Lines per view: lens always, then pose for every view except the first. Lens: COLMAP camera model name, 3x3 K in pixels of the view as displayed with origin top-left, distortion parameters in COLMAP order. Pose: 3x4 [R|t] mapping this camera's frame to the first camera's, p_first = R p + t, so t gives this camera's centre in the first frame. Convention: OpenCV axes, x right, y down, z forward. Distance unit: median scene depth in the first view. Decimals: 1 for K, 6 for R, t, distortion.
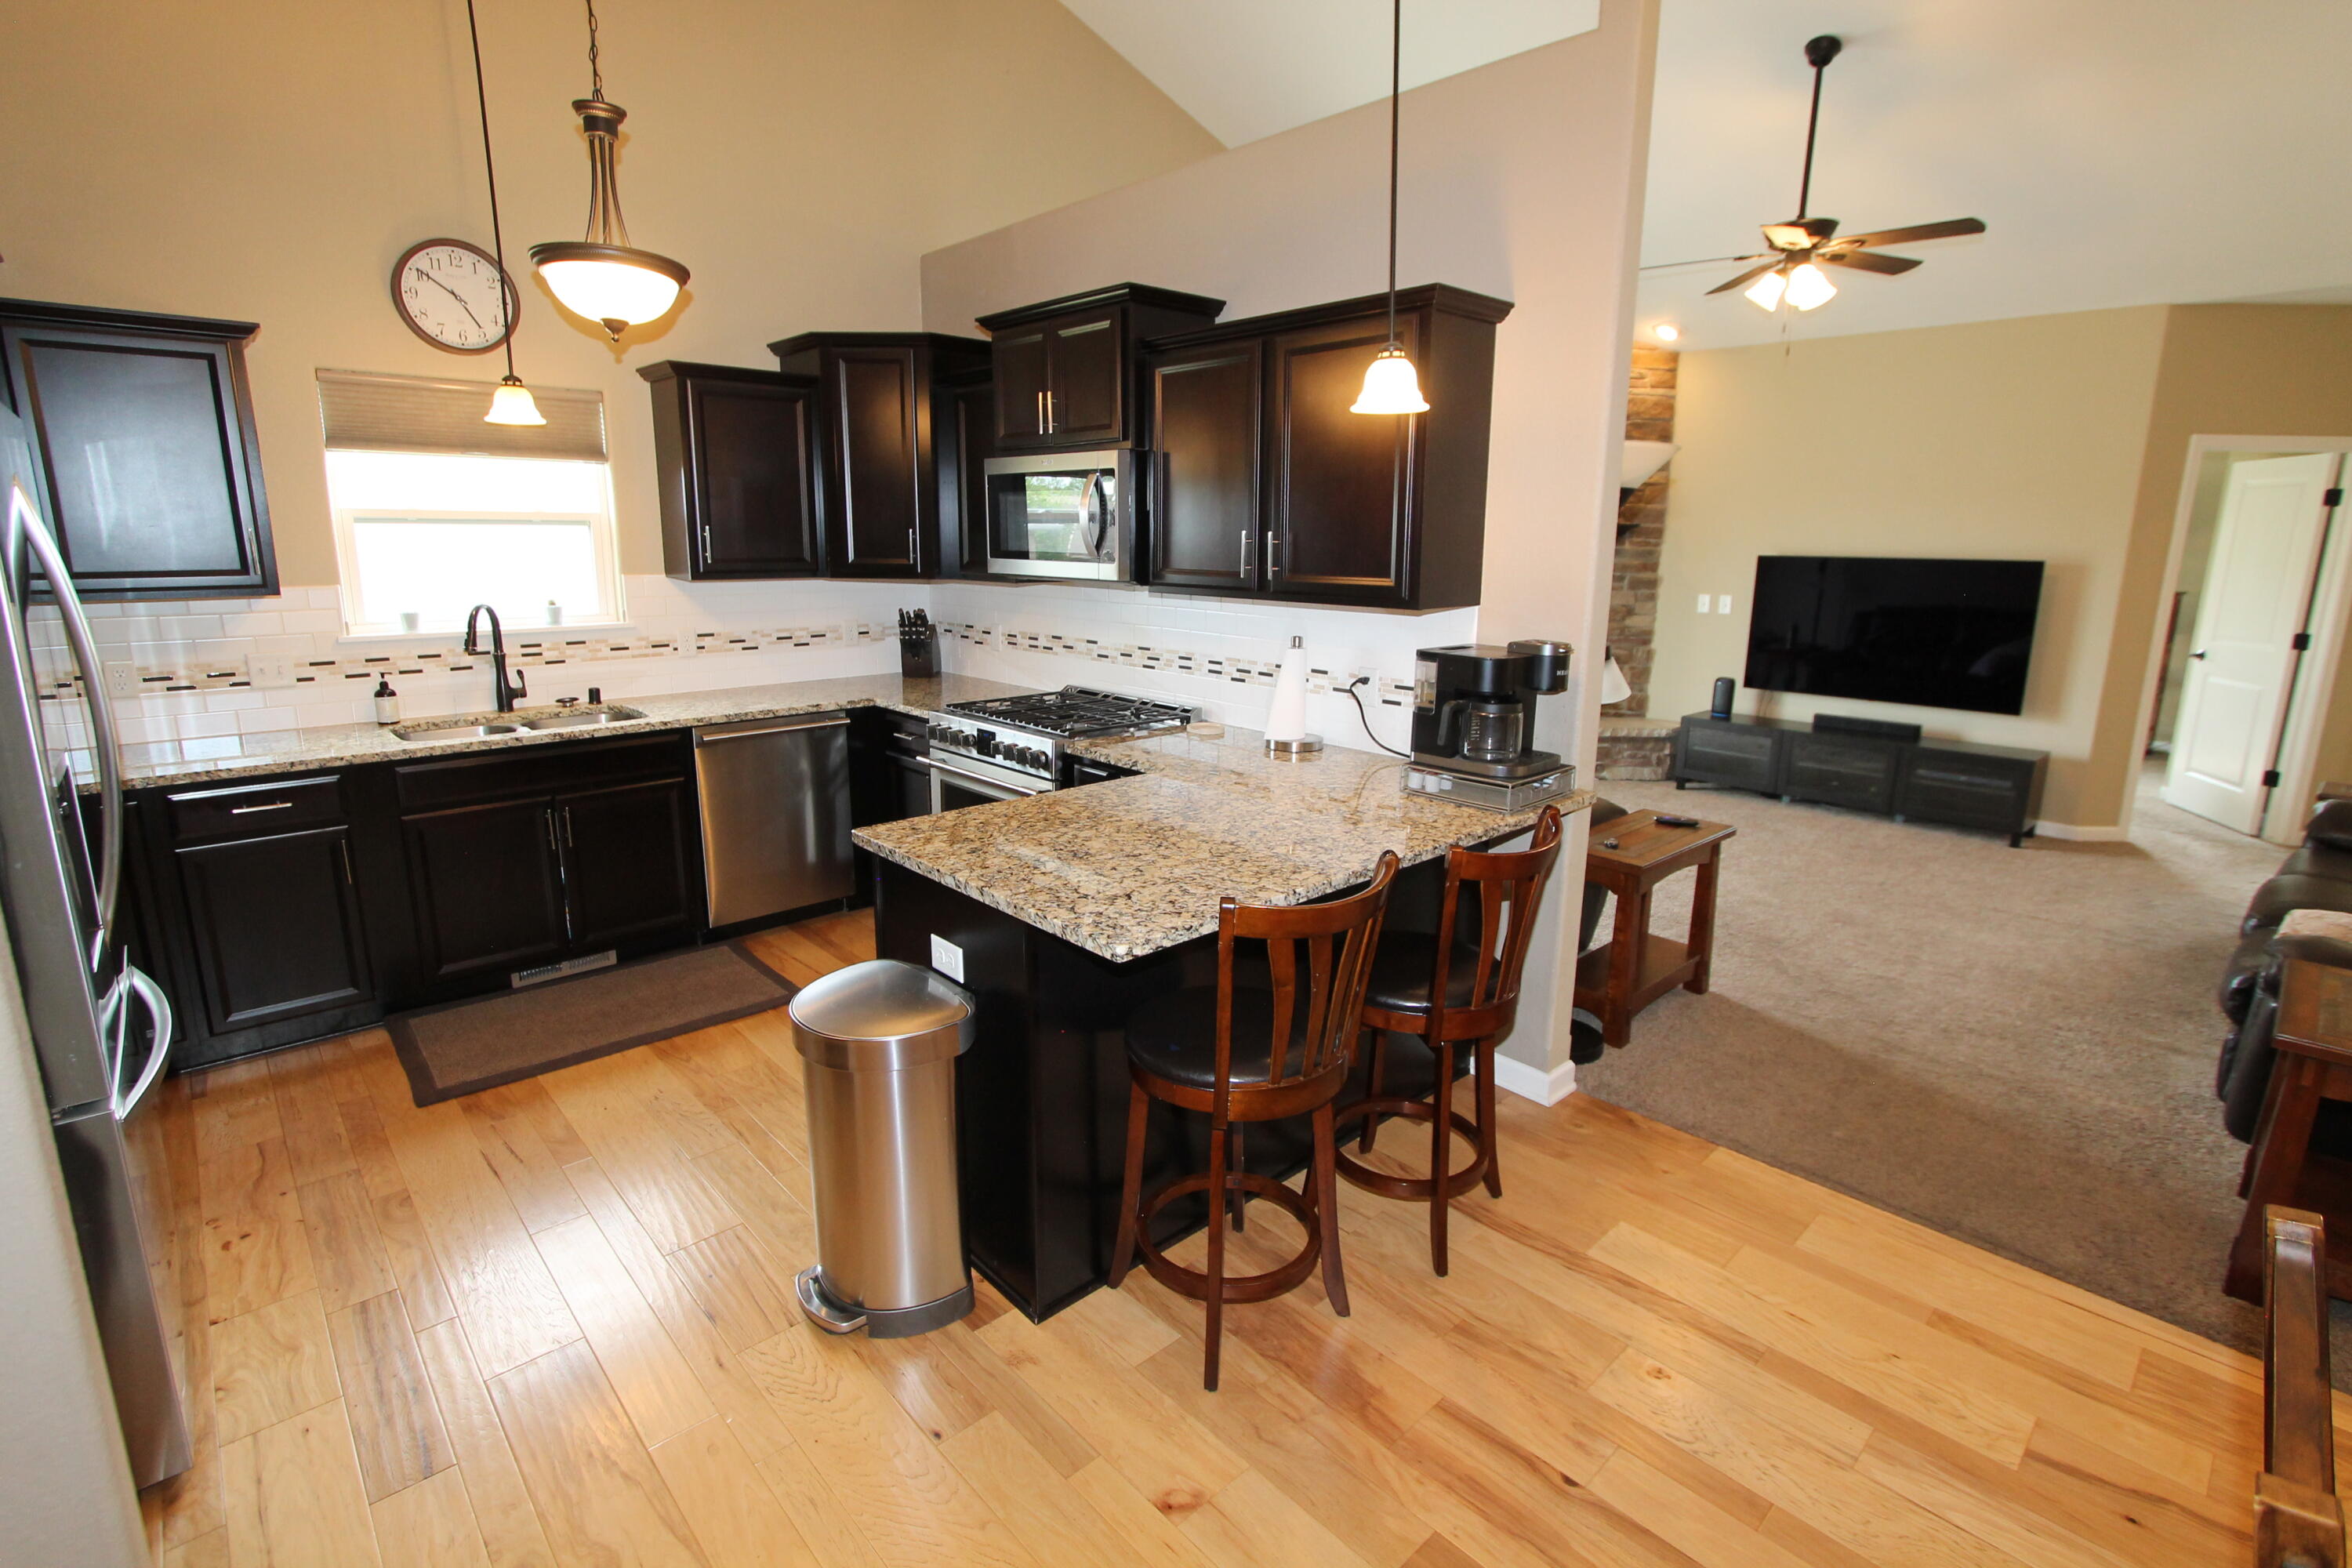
lens RADIAL K [[1097.9, 0, 1171.9], [0, 1097.9, 762.2], [0, 0, 1]] dist [-0.019161, 0.003398]
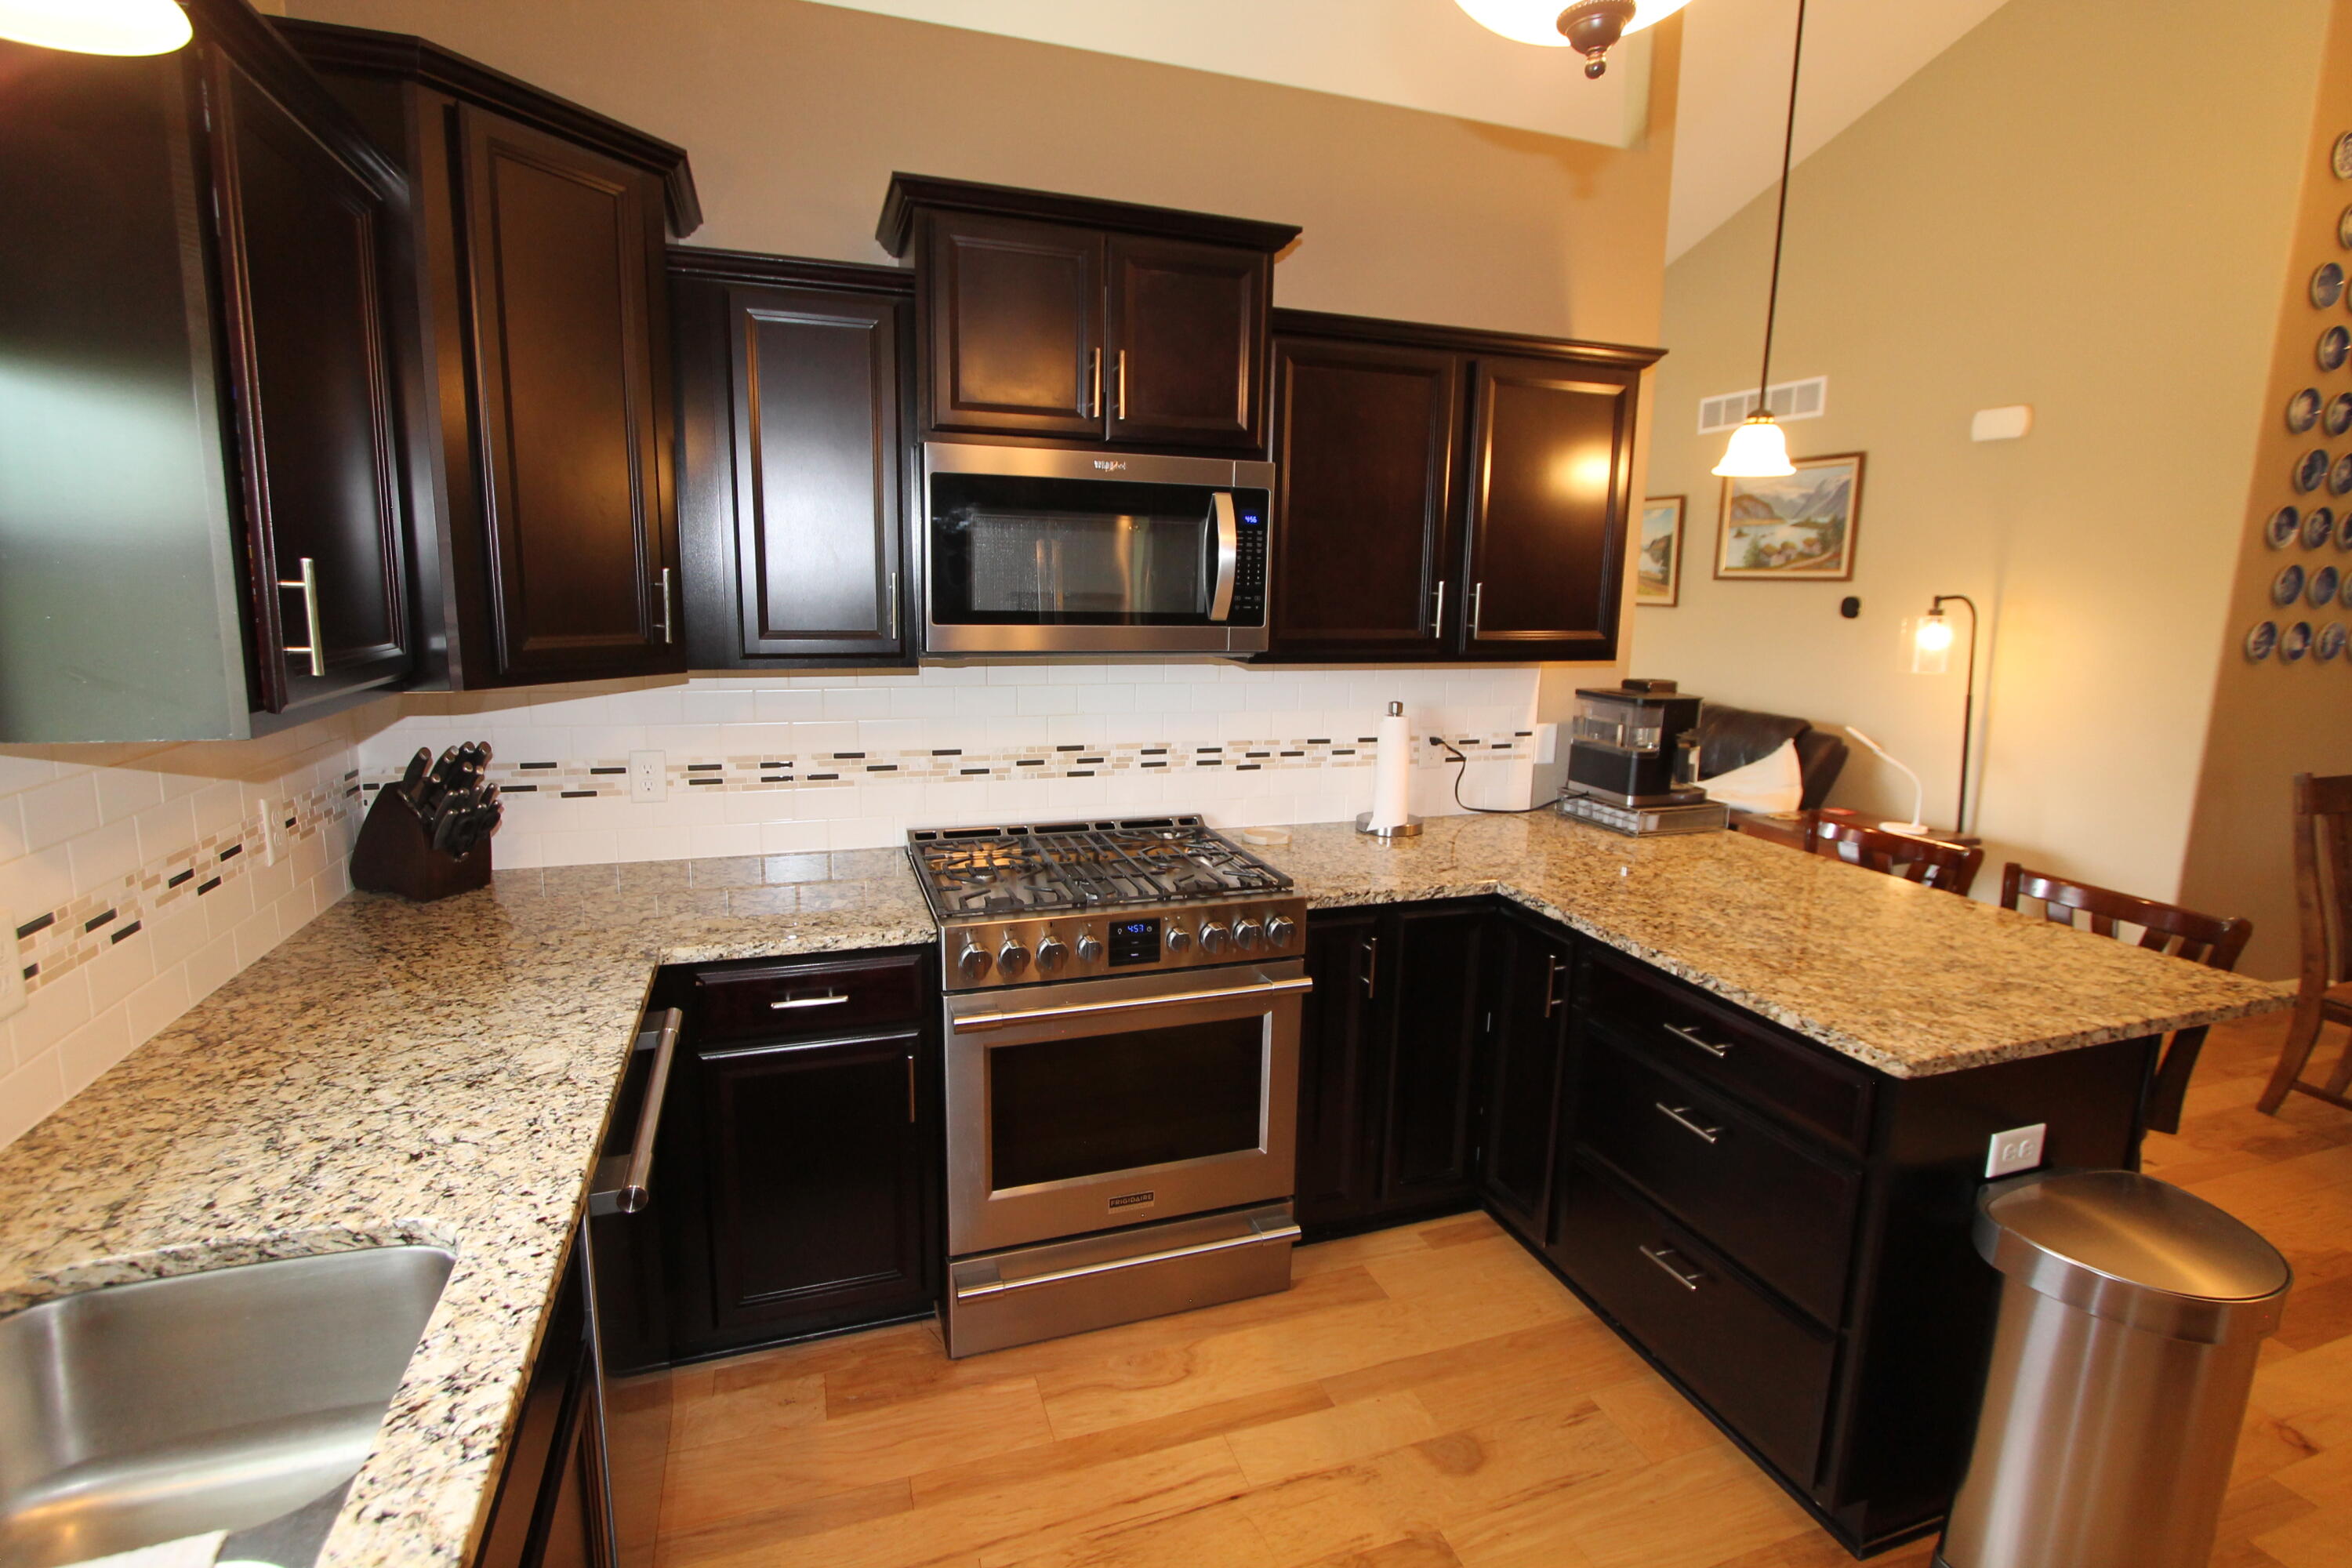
lens RADIAL K [[1097.9, 0, 1173.2], [0, 1097.9, 762.9], [0, 0, 1]] dist [-0.019161, 0.003398]
pose [[0.403922, -0.154473, 0.901657, -0.663765], [0.172896, 0.980767, 0.090573, -0.157908], [-0.898306, 0.119308, 0.422861, 0.718555]]
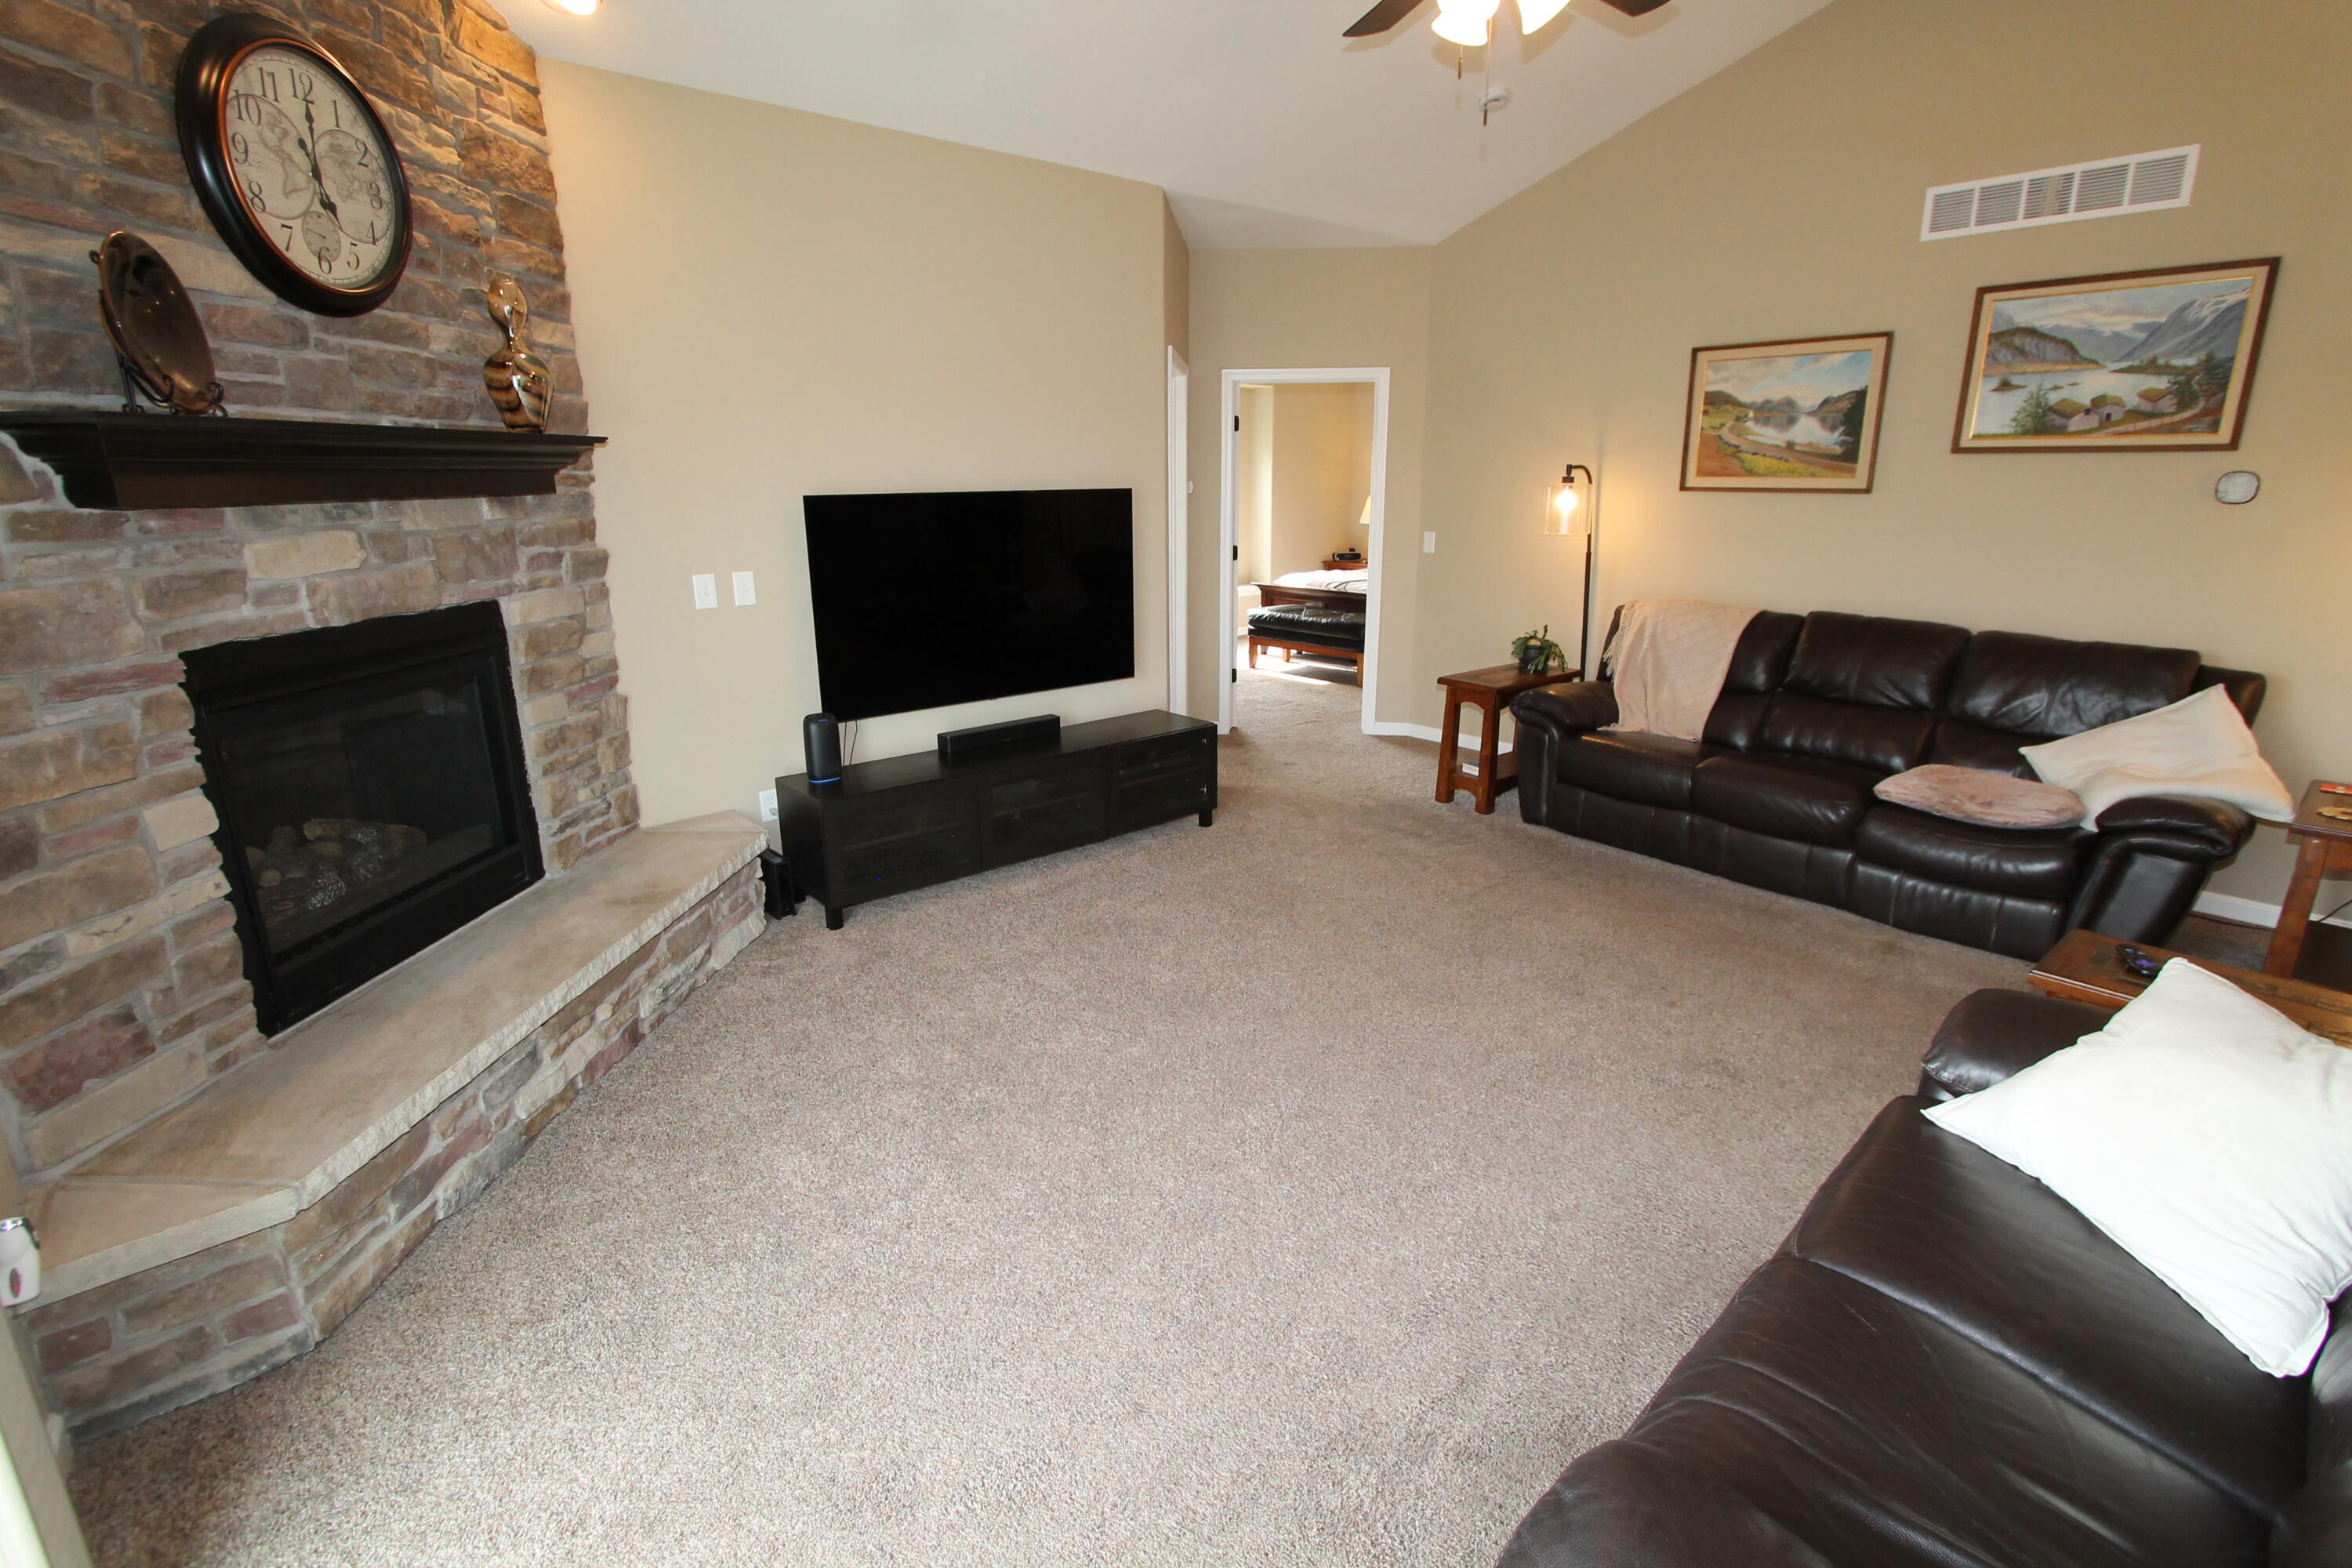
lens RADIAL K [[1097.9, 0, 1172.2], [0, 1097.9, 764.7], [0, 0, 1]] dist [-0.019161, 0.003398]
pose [[0.037495, -0.265093, 0.963494, -0.072150], [0.208583, 0.945010, 0.251890, -0.286279], [-0.977286, 0.191523, 0.090727, 1.403237]]
